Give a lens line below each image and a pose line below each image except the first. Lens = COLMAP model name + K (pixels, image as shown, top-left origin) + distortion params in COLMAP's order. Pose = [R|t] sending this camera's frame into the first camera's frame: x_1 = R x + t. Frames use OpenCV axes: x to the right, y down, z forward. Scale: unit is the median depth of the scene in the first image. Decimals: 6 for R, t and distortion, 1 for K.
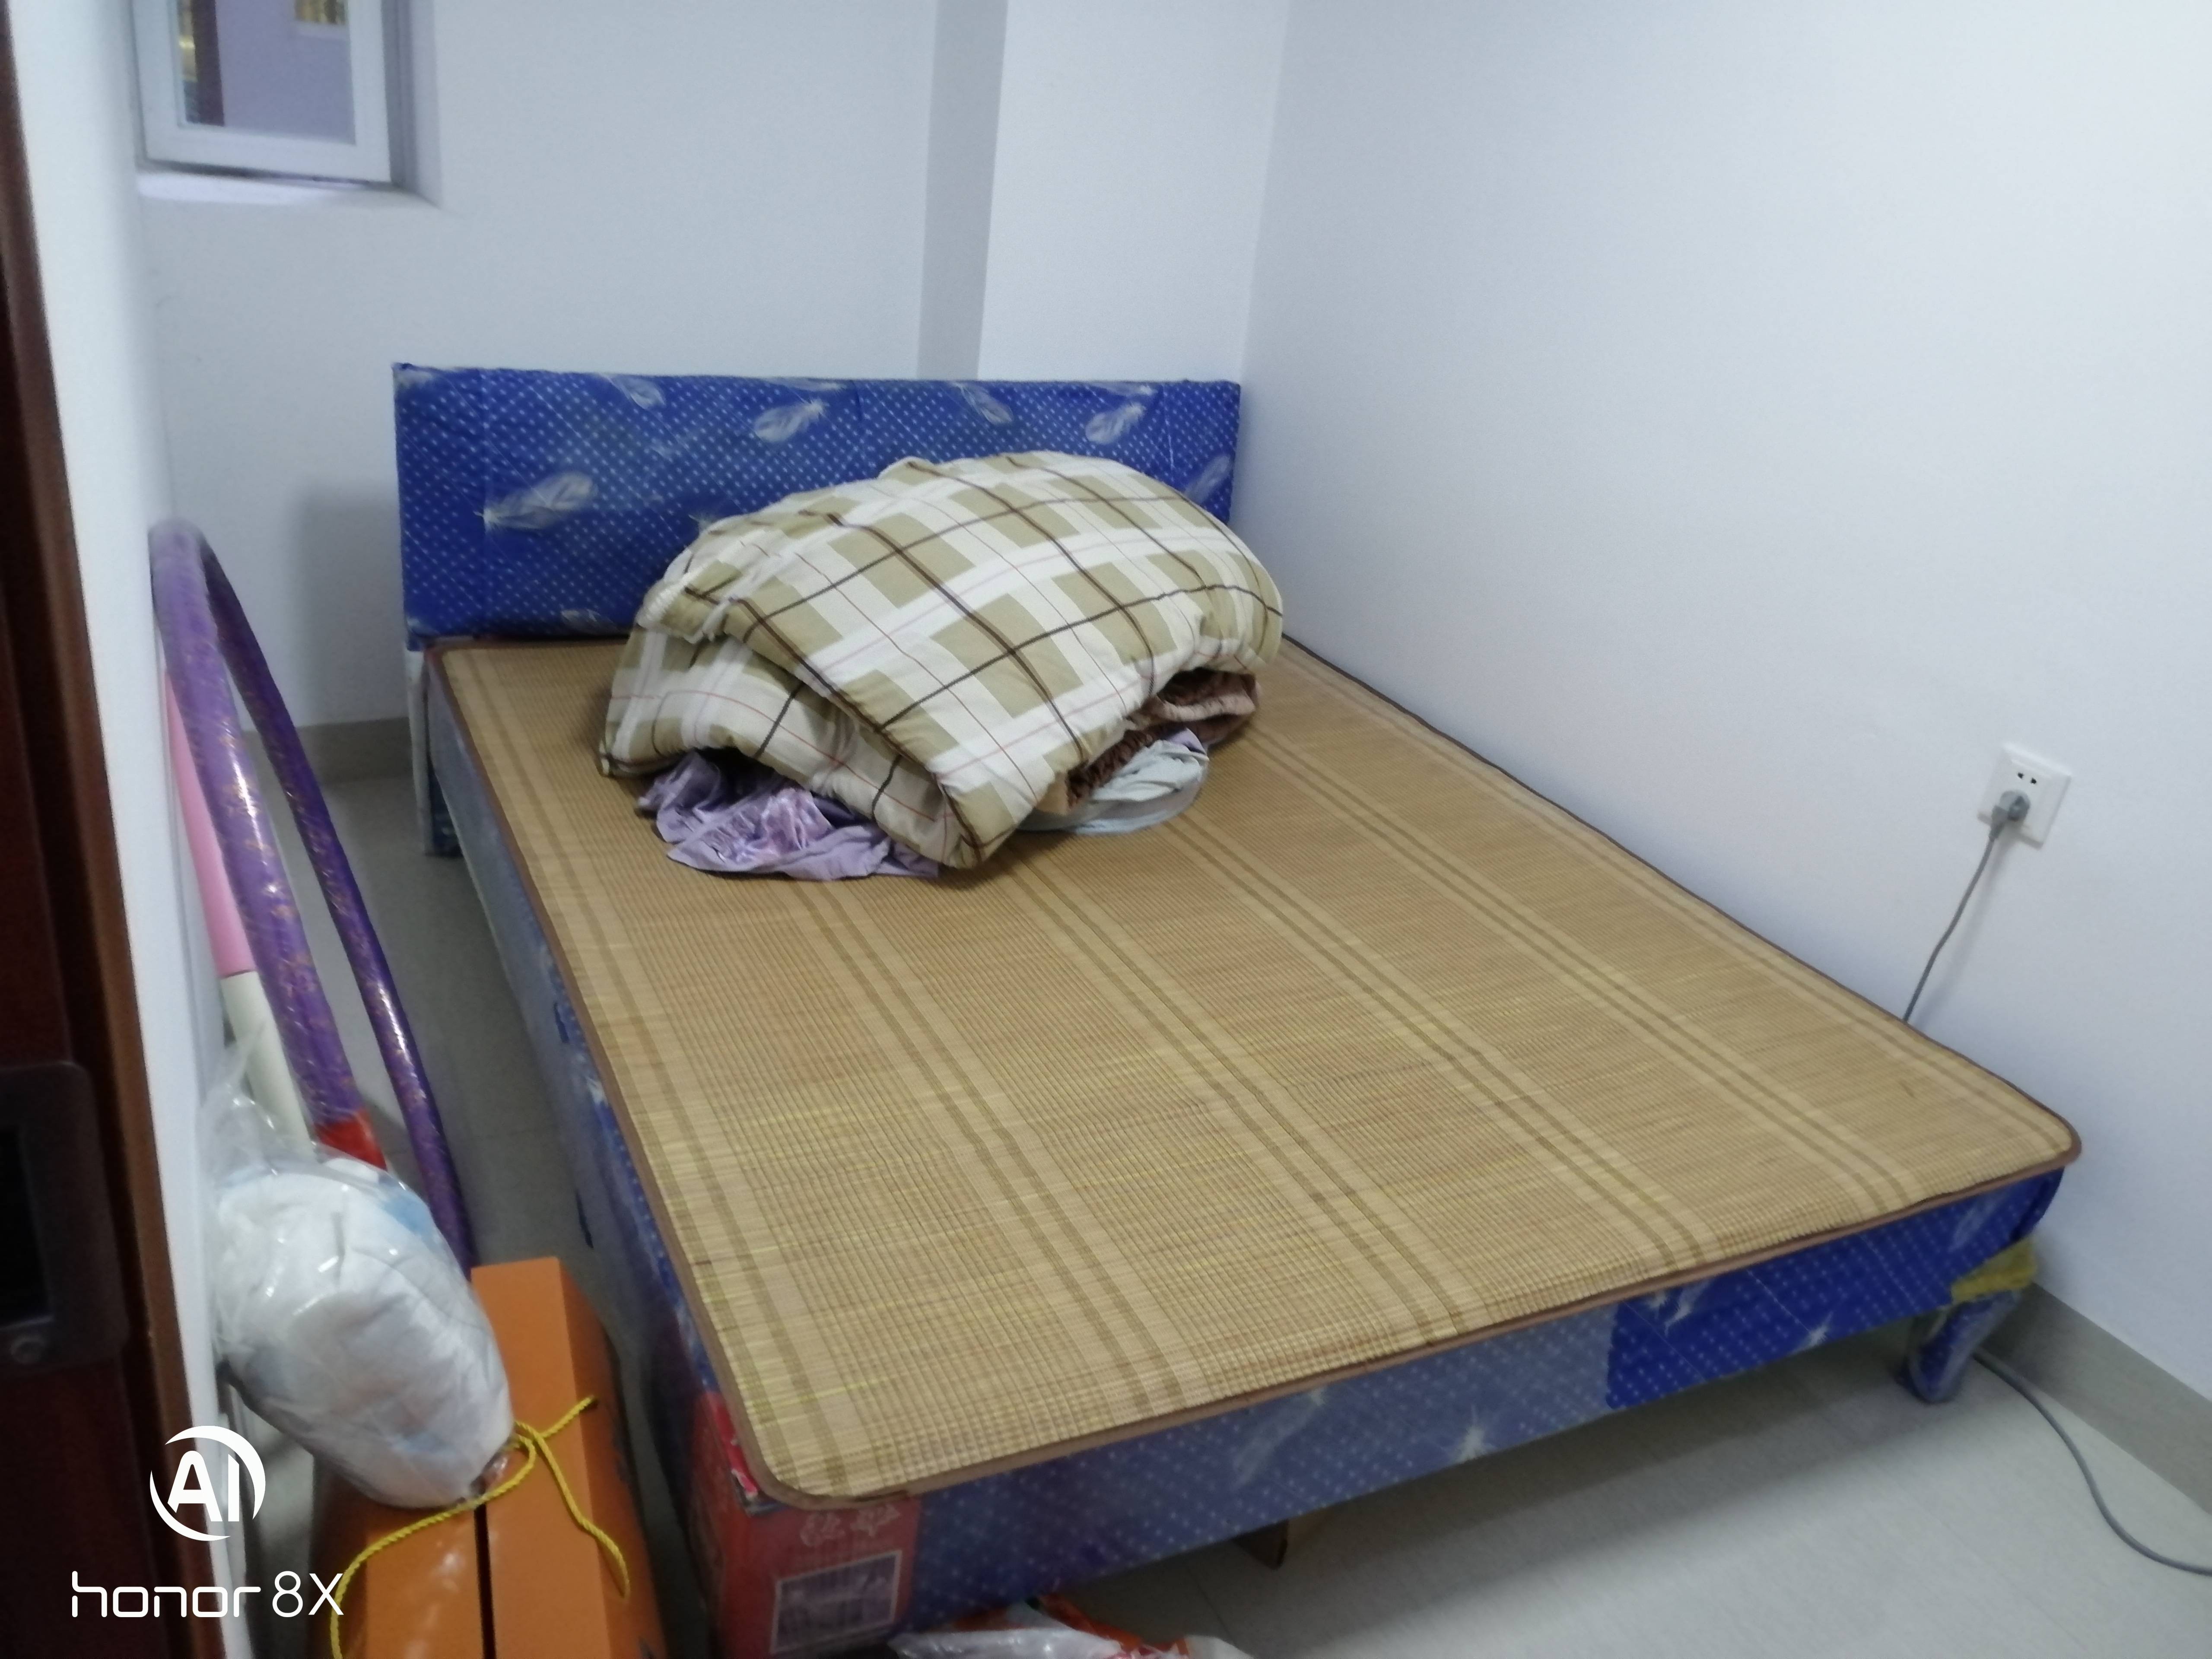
lens RADIAL K [[1737.0, 0, 1100.3], [0, 1737.0, 825.9], [0, 0, 1]] dist [0.007325, -0.019281]
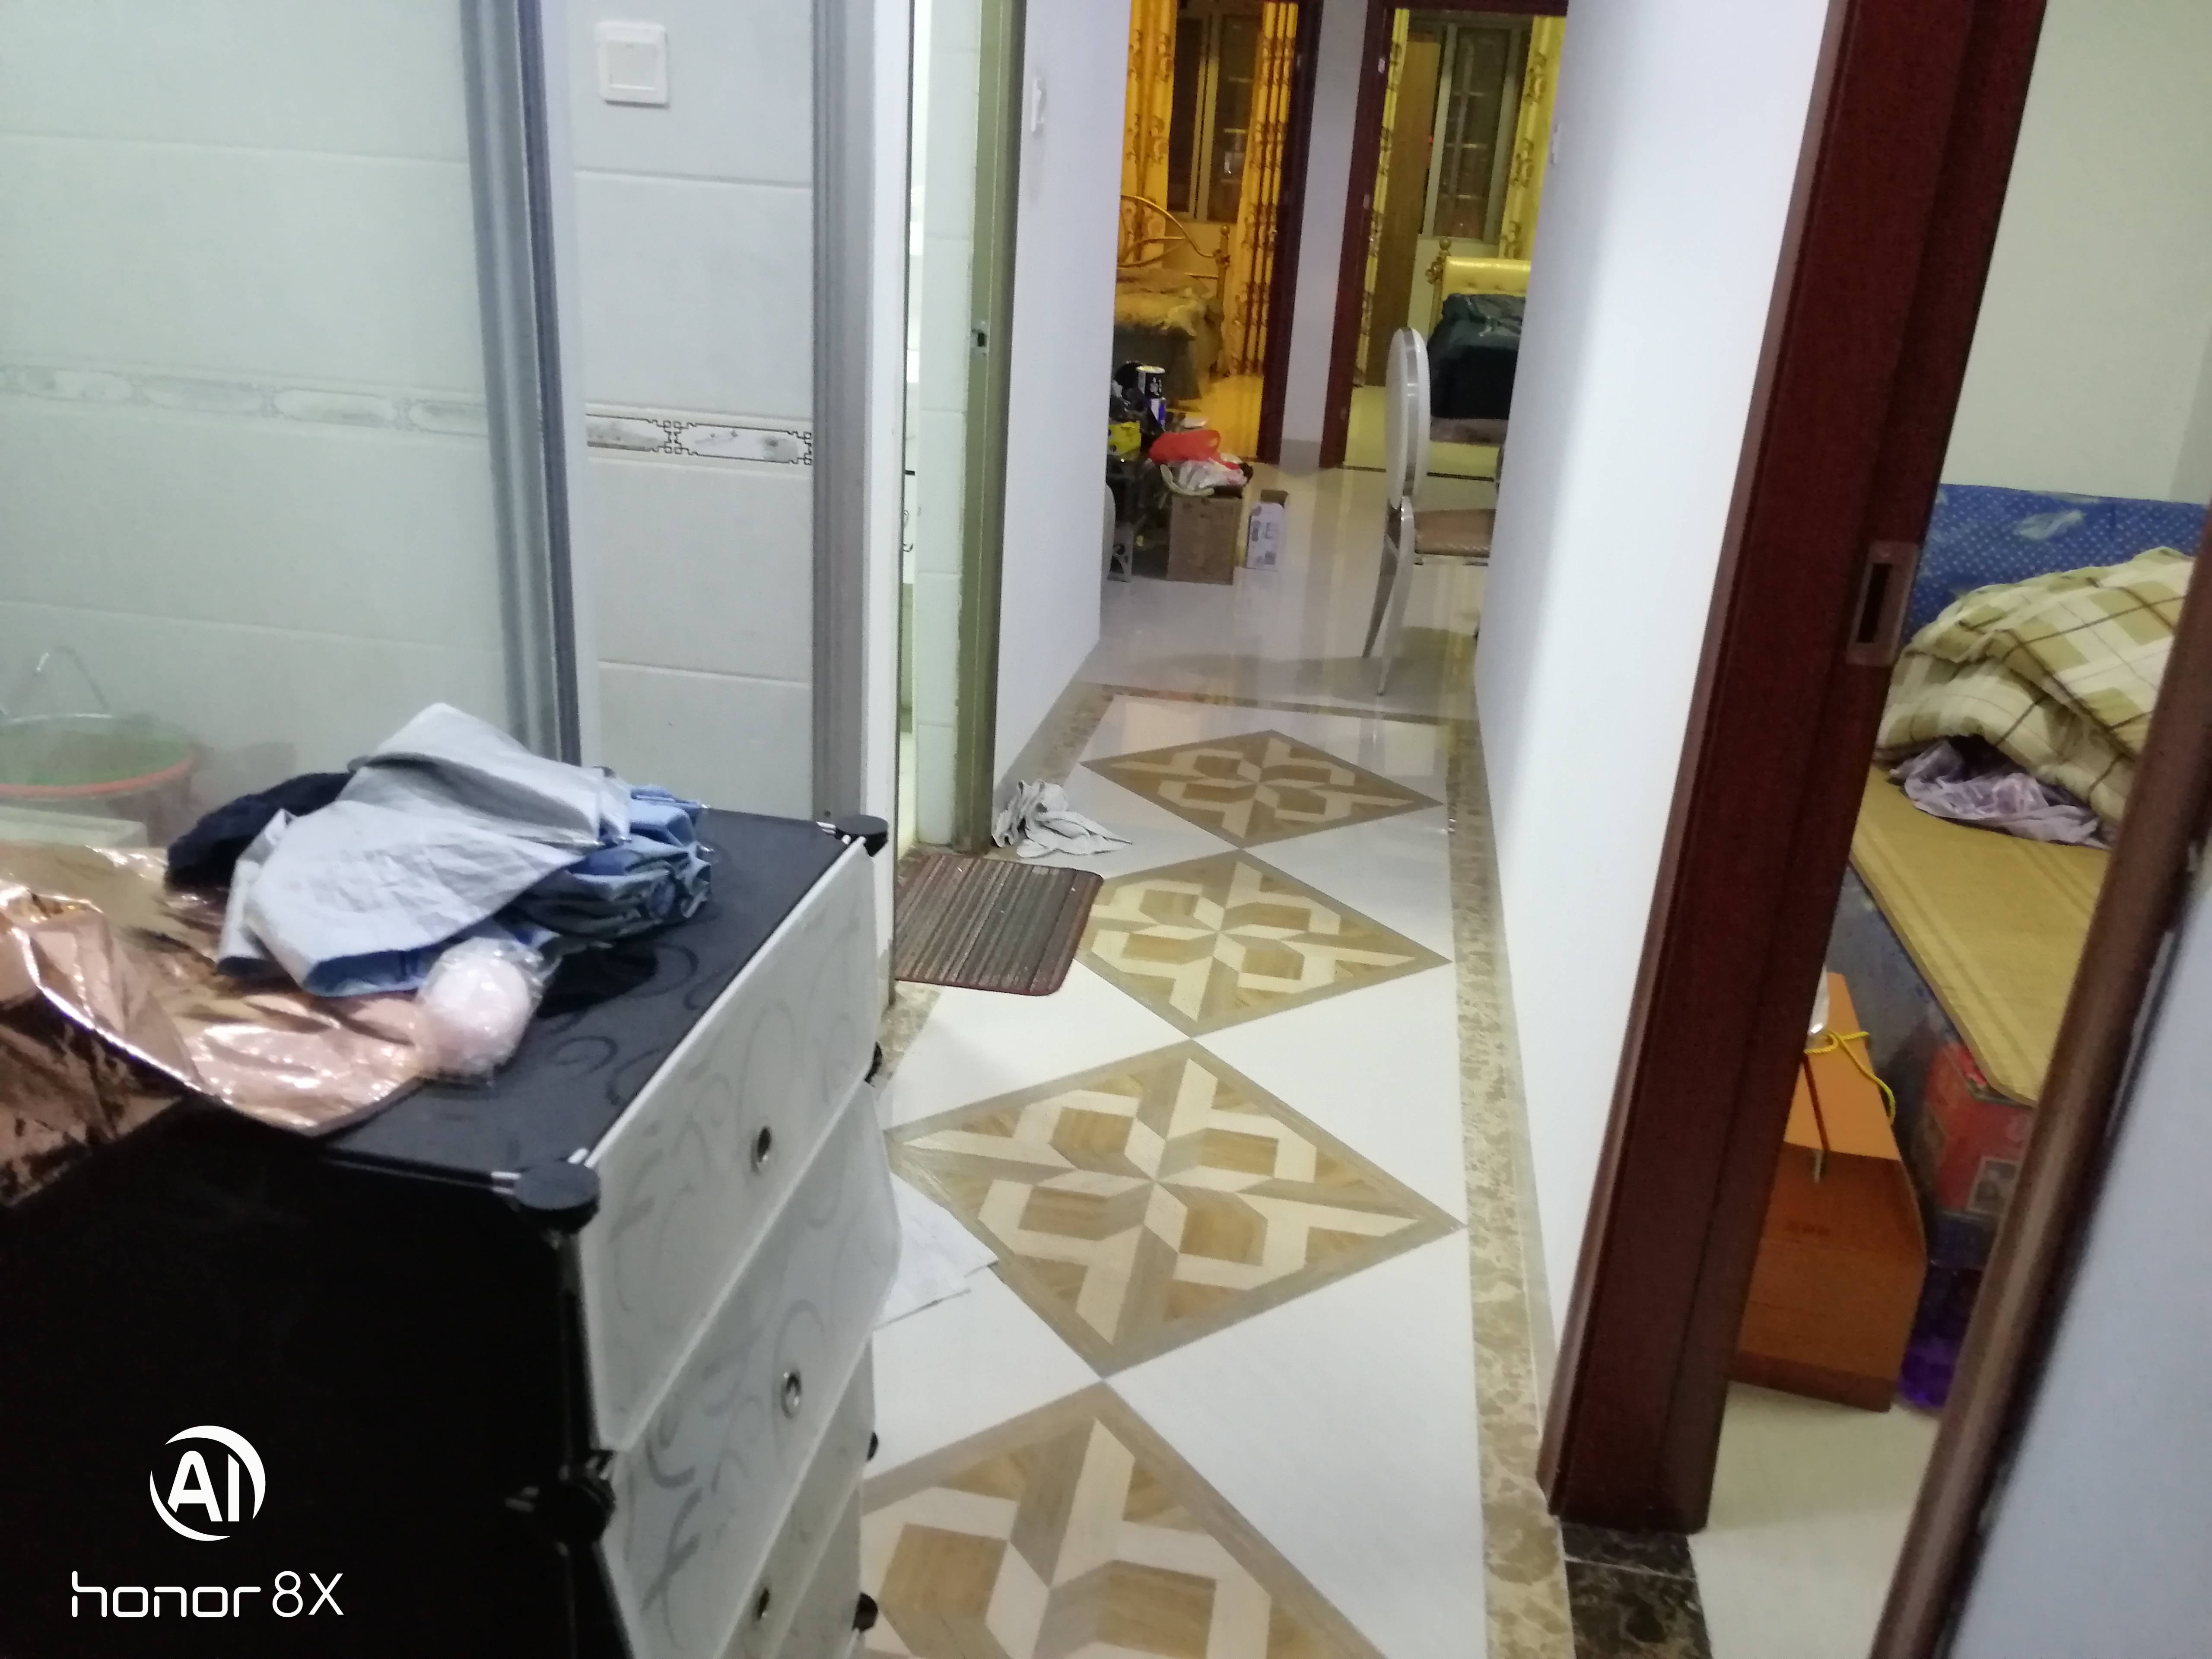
lens RADIAL K [[1737.0, 0, 1113.7], [0, 1737.0, 824.9], [0, 0, 1]] dist [0.007325, -0.019281]
pose [[0.815761, 0.154392, -0.557402, 0.001739], [-0.214855, 0.975645, -0.044201, 0.222195], [0.537002, 0.155818, 0.829065, -0.453826]]
